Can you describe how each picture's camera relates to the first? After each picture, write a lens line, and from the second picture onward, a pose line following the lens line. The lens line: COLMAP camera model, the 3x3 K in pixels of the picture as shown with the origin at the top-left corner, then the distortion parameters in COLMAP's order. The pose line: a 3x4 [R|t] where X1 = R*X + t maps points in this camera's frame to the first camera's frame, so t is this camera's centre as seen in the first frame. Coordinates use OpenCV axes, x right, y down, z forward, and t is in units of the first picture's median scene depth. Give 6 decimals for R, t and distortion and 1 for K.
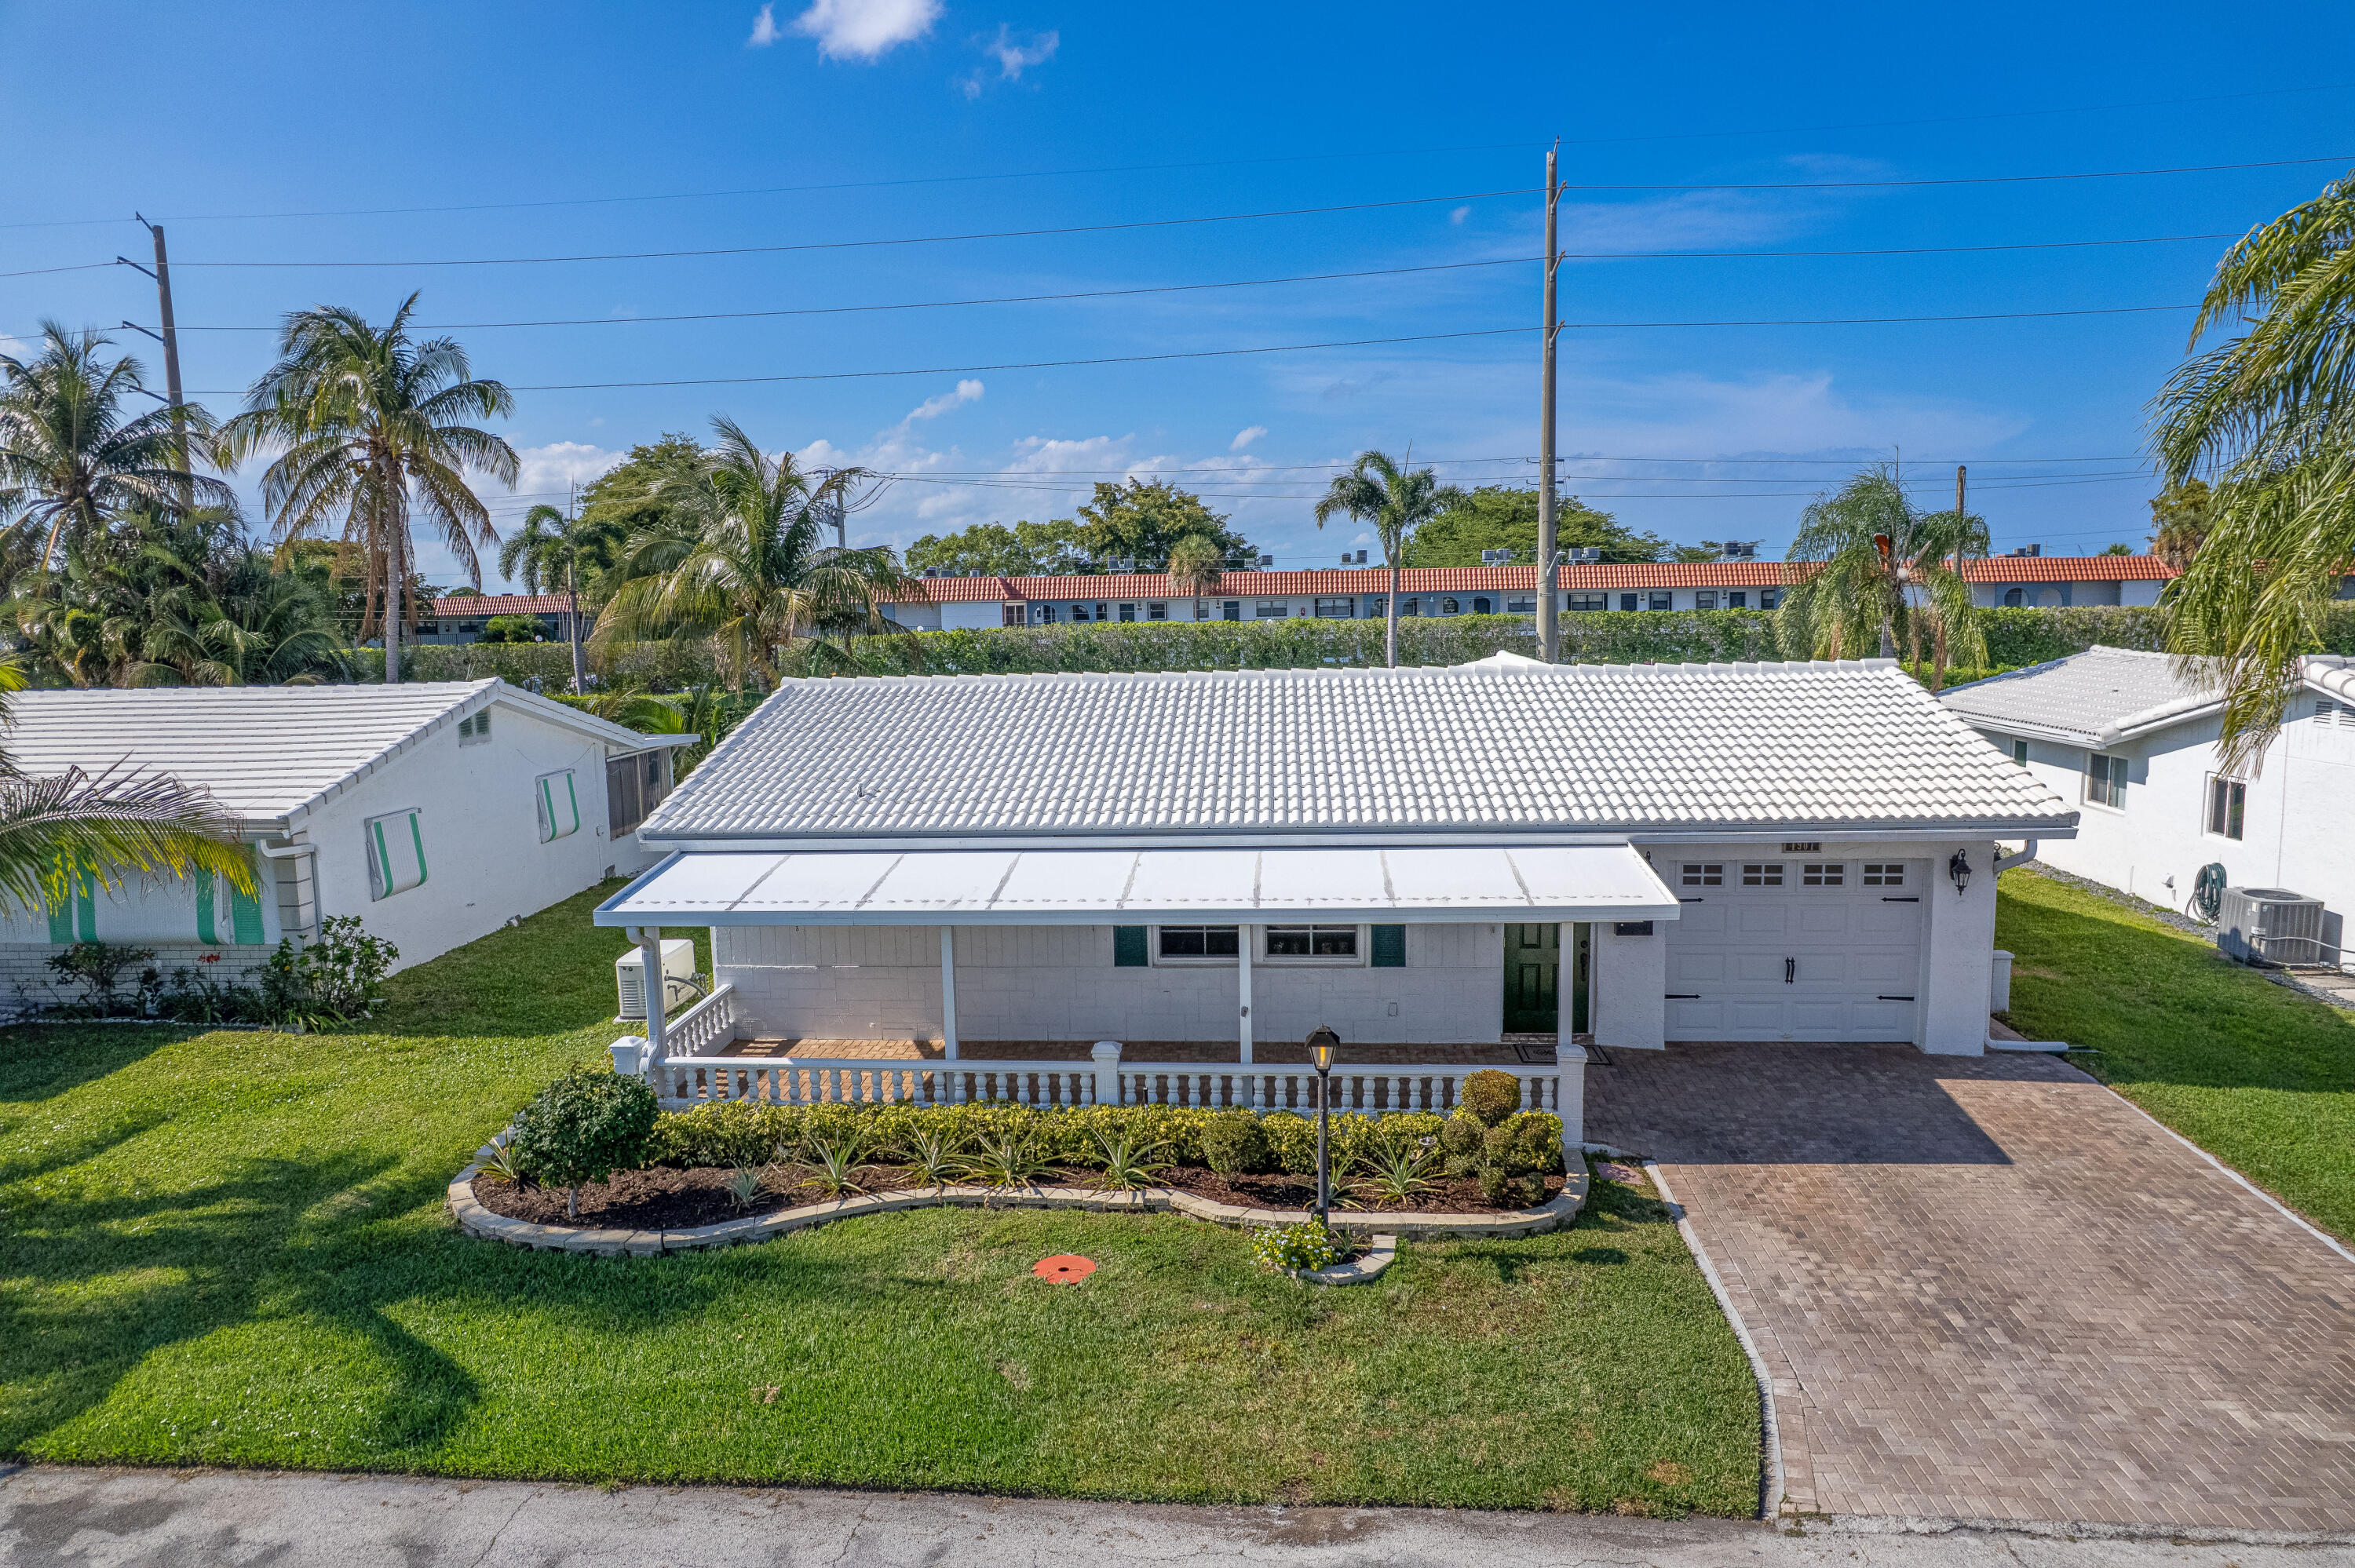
lens RADIAL K [[1508.3, 0, 1168.4], [0, 1508.3, 783.3], [0, 0, 1]] dist [-0.071296, 0.063285]
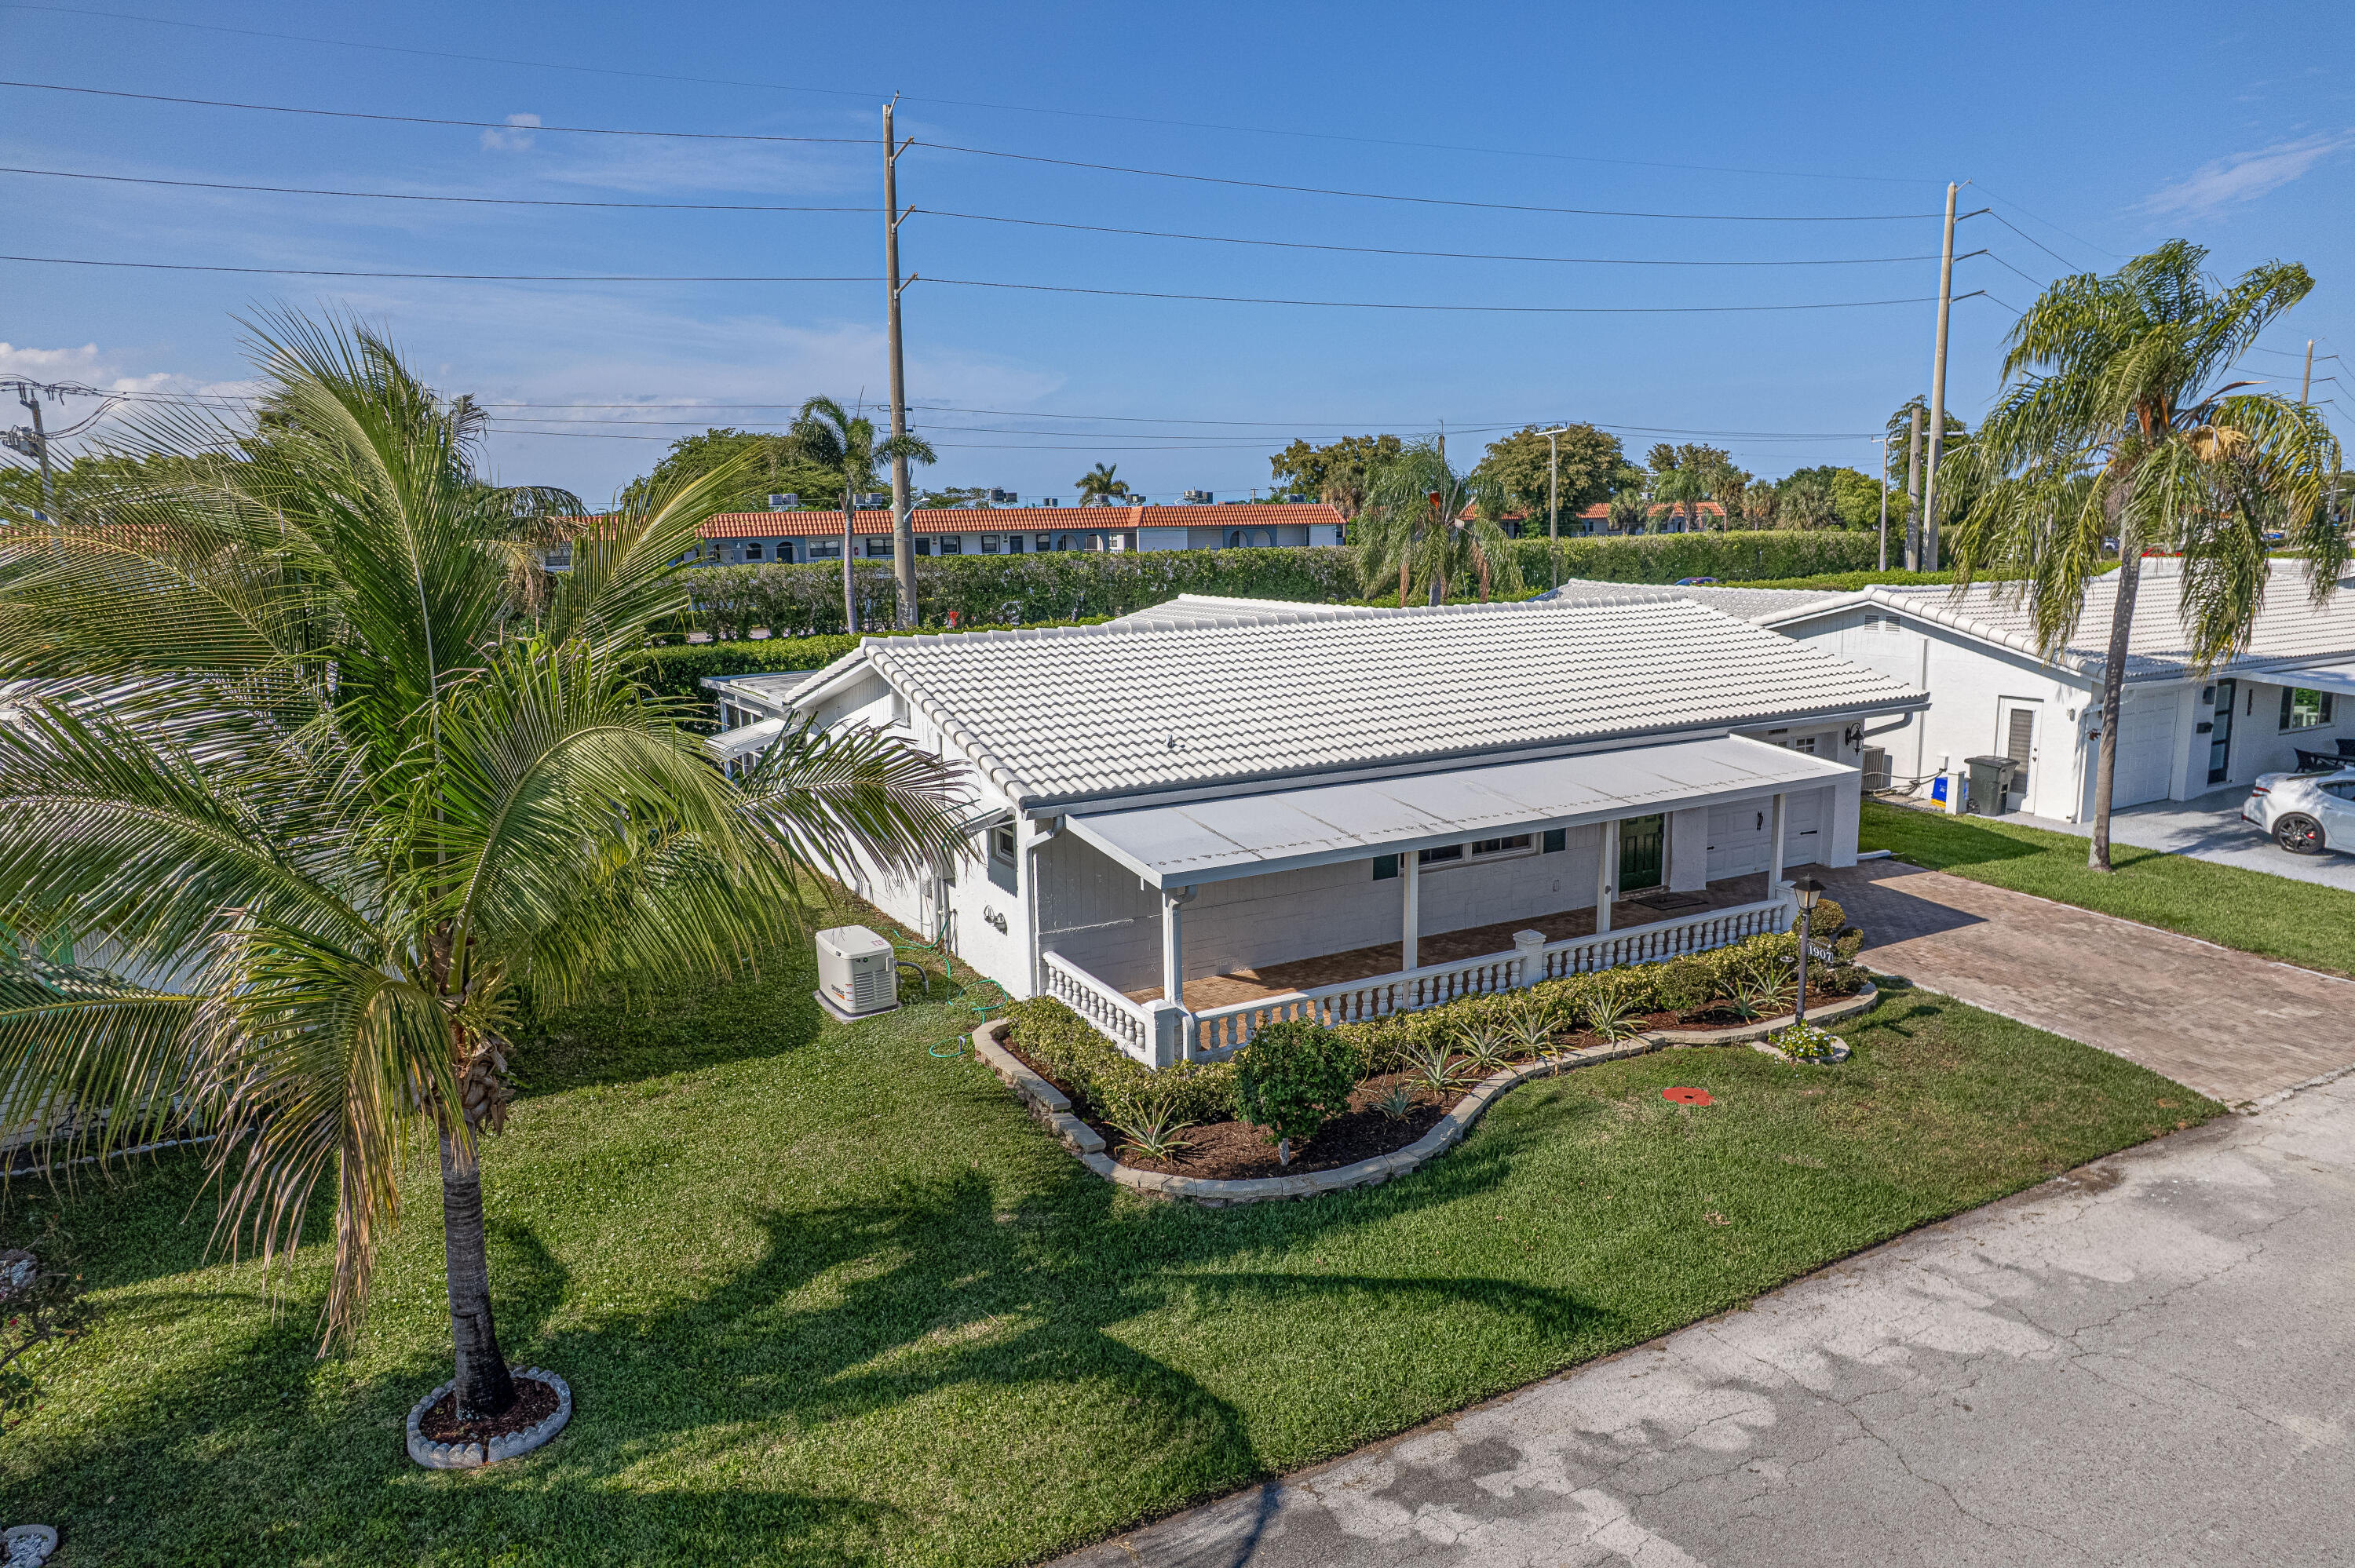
lens RADIAL K [[1508.3, 0, 1168.4], [0, 1508.3, 783.3], [0, 0, 1]] dist [-0.071296, 0.063285]
pose [[0.831579, -0.090283, 0.548019, -0.905863], [0.069604, 0.995861, 0.058443, -0.032632], [-0.551028, -0.010455, 0.834421, 0.167581]]
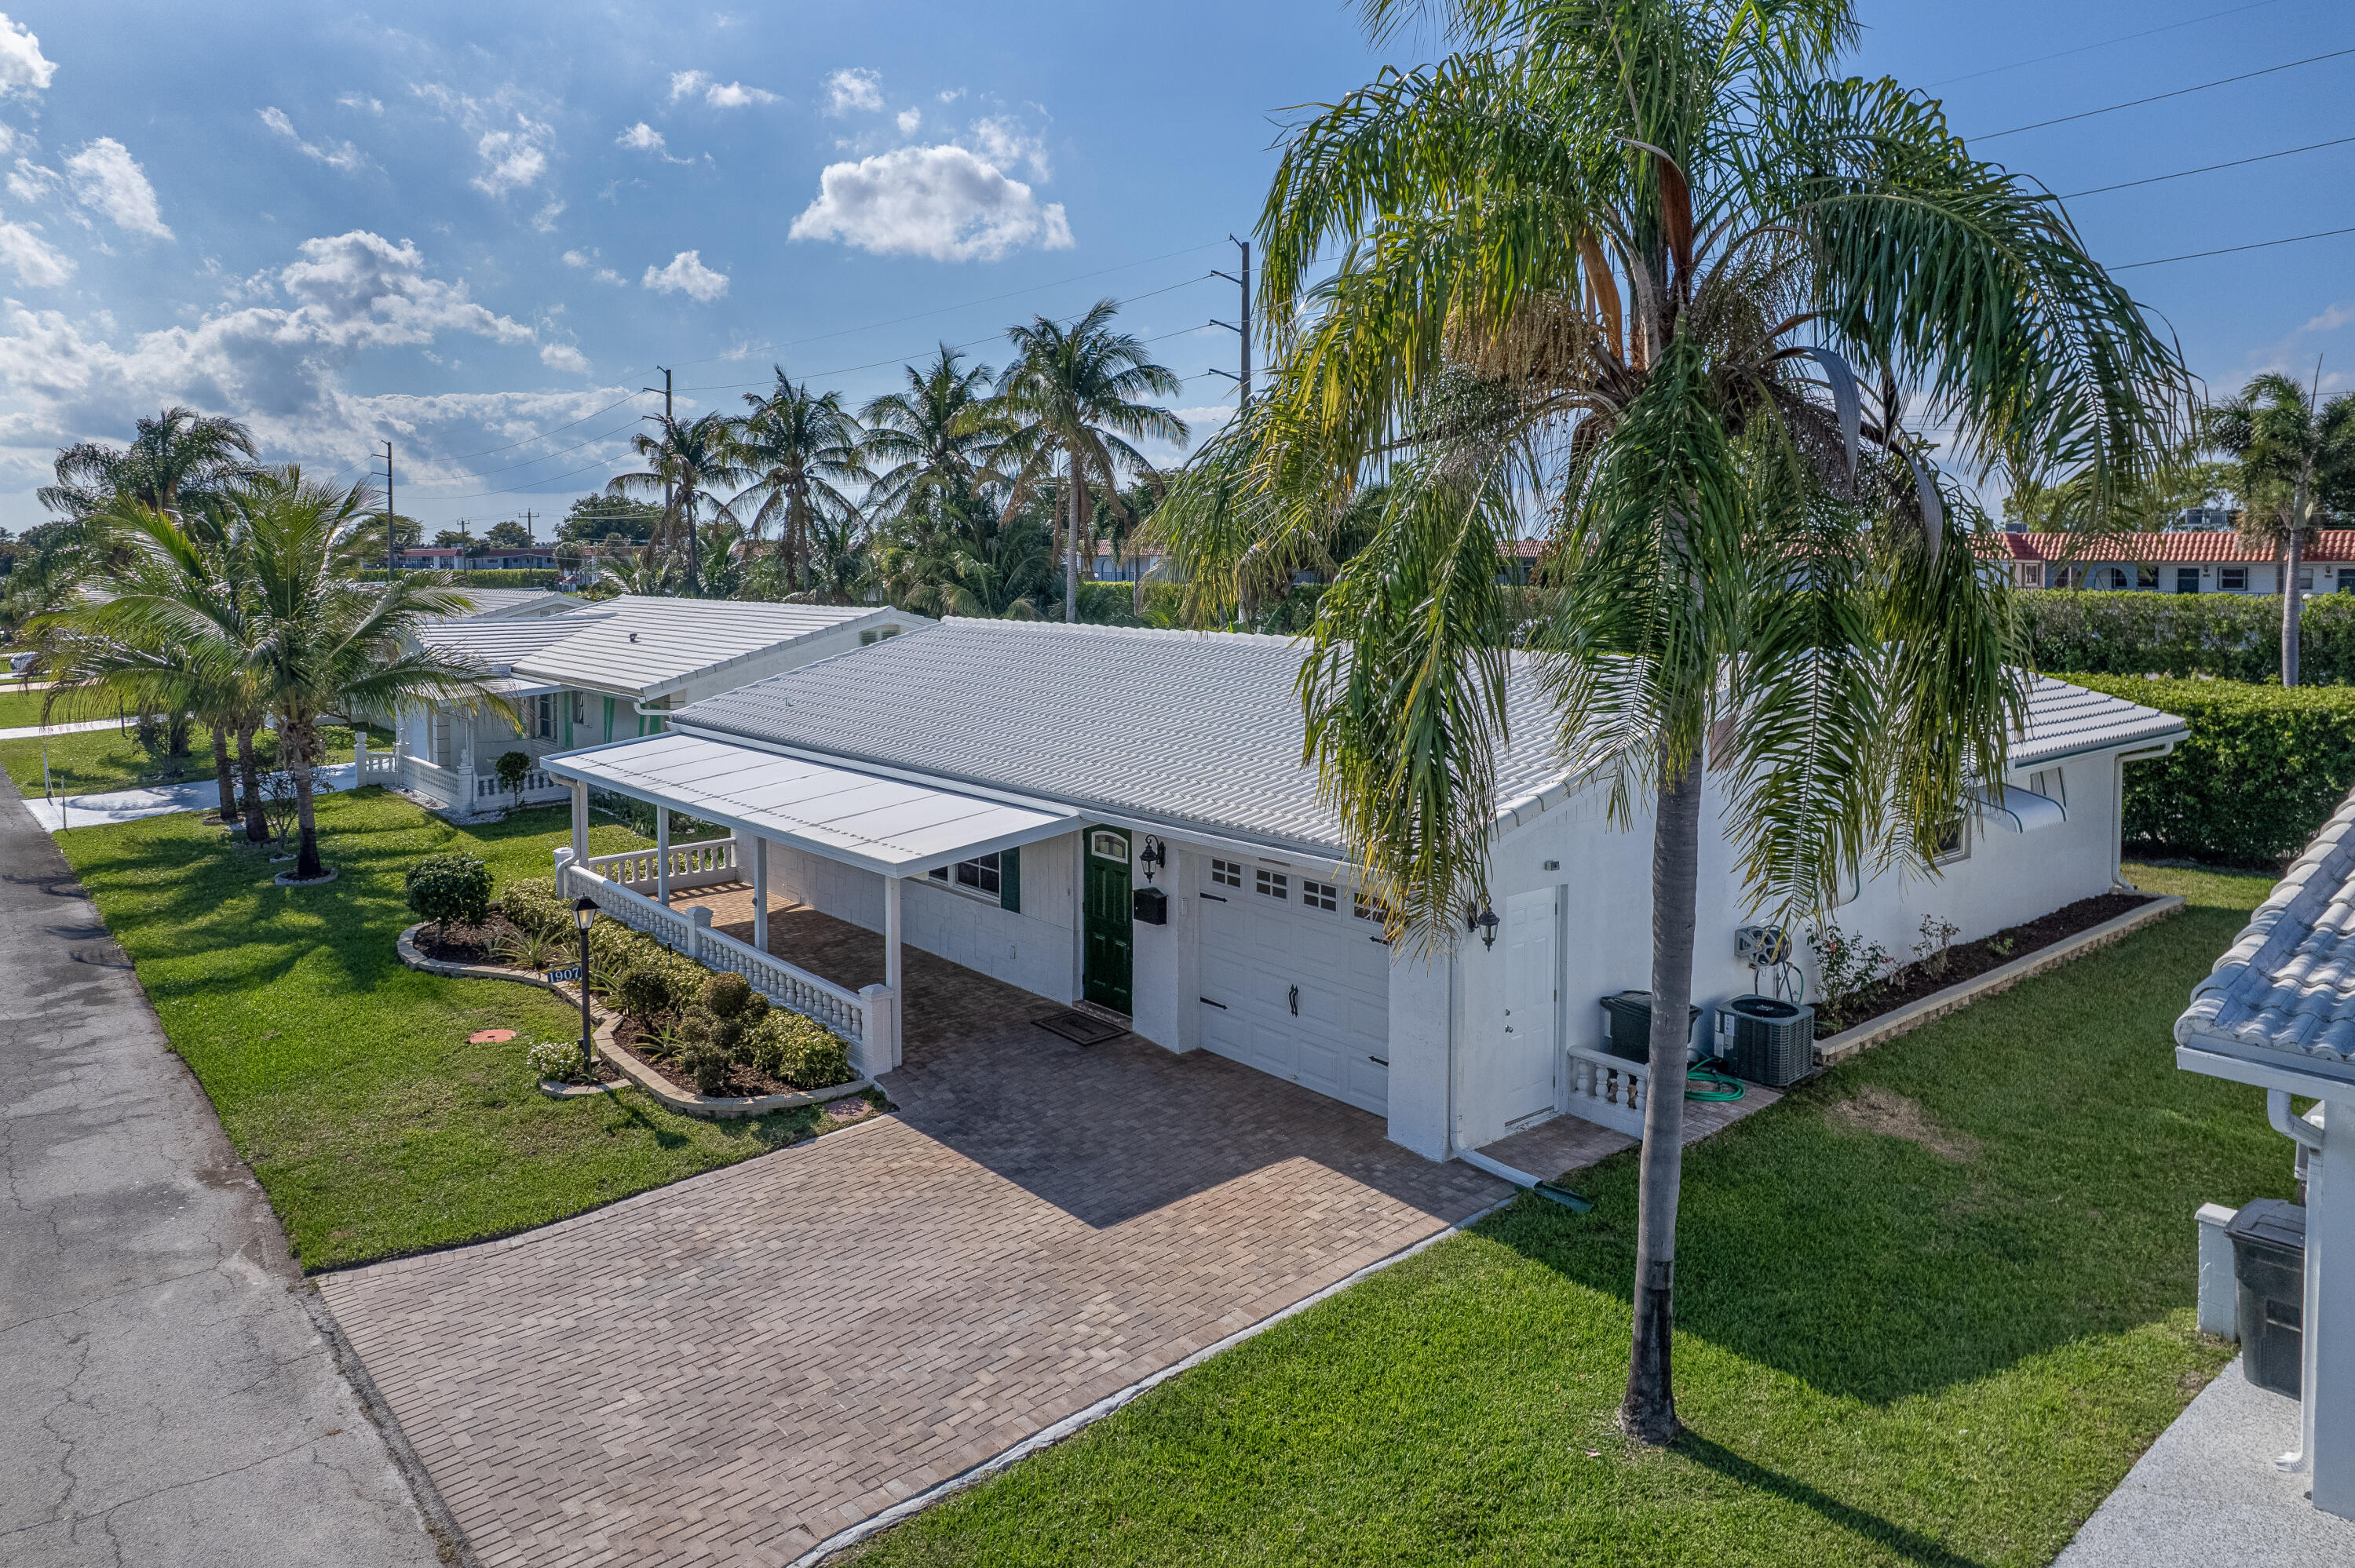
lens RADIAL K [[1555.8, 0, 1171.4], [0, 1555.8, 640.7], [0, 0, 1]] dist [-0.073956, 0.048823]
pose [[0.700010, 0.061146, -0.711510, 1.124891], [-0.104541, 0.994368, -0.017397, -0.066453], [0.706439, 0.086560, 0.702460, 0.343687]]
